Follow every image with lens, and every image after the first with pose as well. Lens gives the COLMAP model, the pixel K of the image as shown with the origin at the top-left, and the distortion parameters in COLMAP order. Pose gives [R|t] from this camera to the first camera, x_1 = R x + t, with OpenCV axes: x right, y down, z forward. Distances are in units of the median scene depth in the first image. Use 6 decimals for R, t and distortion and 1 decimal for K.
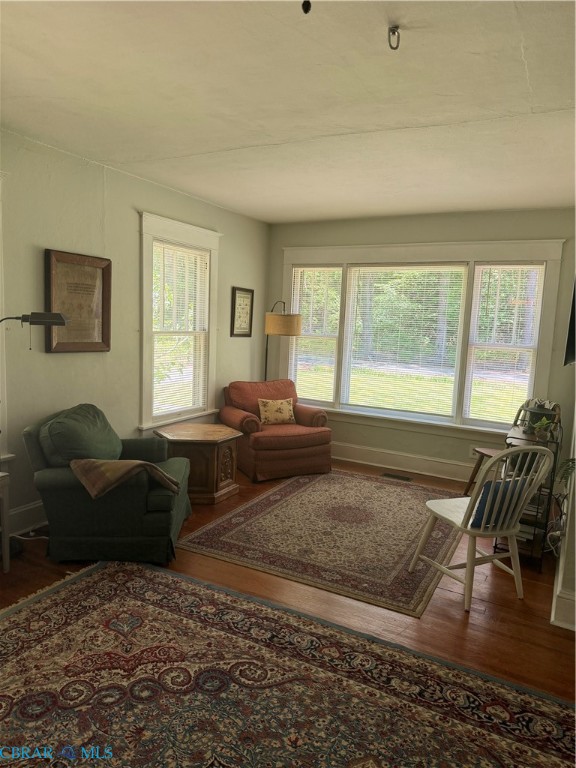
lens RADIAL K [[540.5, 0, 275.9], [0, 540.5, 374.9], [0, 0, 1]] dist [0.042522, -0.050031]
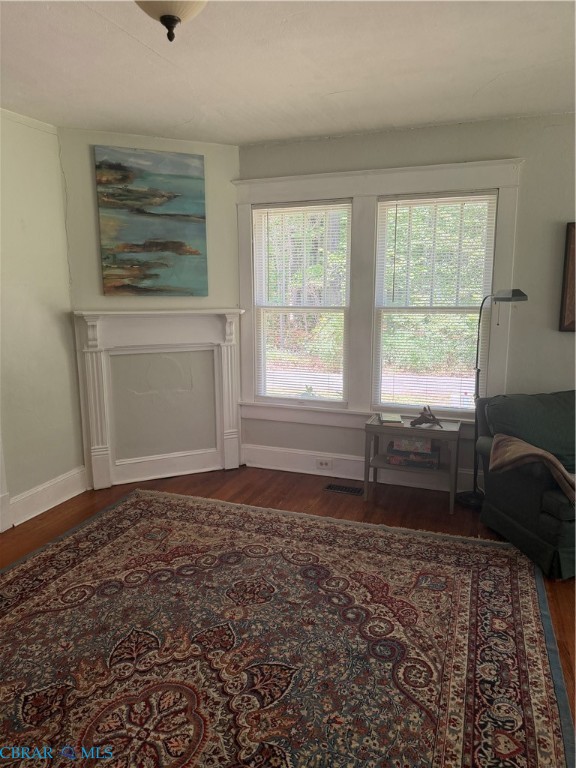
lens RADIAL K [[540.5, 0, 282.1], [0, 540.5, 383.3], [0, 0, 1]] dist [0.042522, -0.050031]
pose [[0.131686, 0.128408, -0.982940, 0.699409], [-0.086153, 0.989305, 0.117698, -0.024169], [0.987541, 0.069184, 0.141340, 0.563074]]
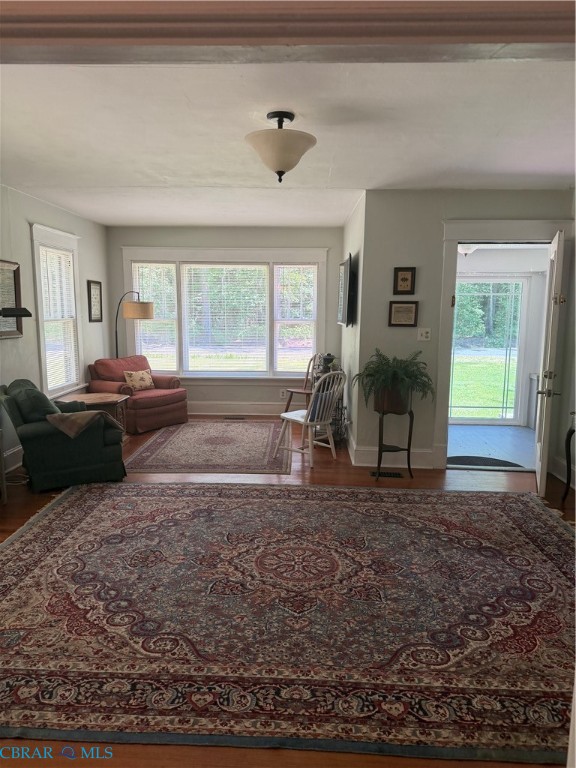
lens RADIAL K [[540.5, 0, 288.4], [0, 540.5, 377.0], [0, 0, 1]] dist [0.042522, -0.050031]
pose [[0.889772, -0.092454, 0.446943, -0.546096], [0.077680, 0.995657, 0.051315, 0.049004], [-0.449746, -0.010941, 0.893089, -0.611539]]
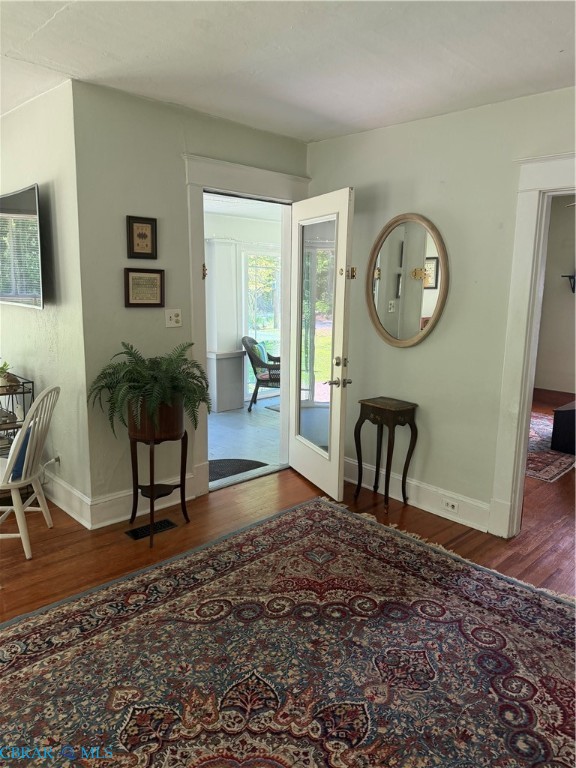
lens RADIAL K [[540.5, 0, 307.6], [0, 540.5, 377.5], [0, 0, 1]] dist [0.042522, -0.050031]
pose [[0.264719, -0.207185, 0.941806, -0.457058], [0.088017, 0.977762, 0.190355, -0.051954], [-0.960301, 0.032504, 0.277067, 0.239910]]
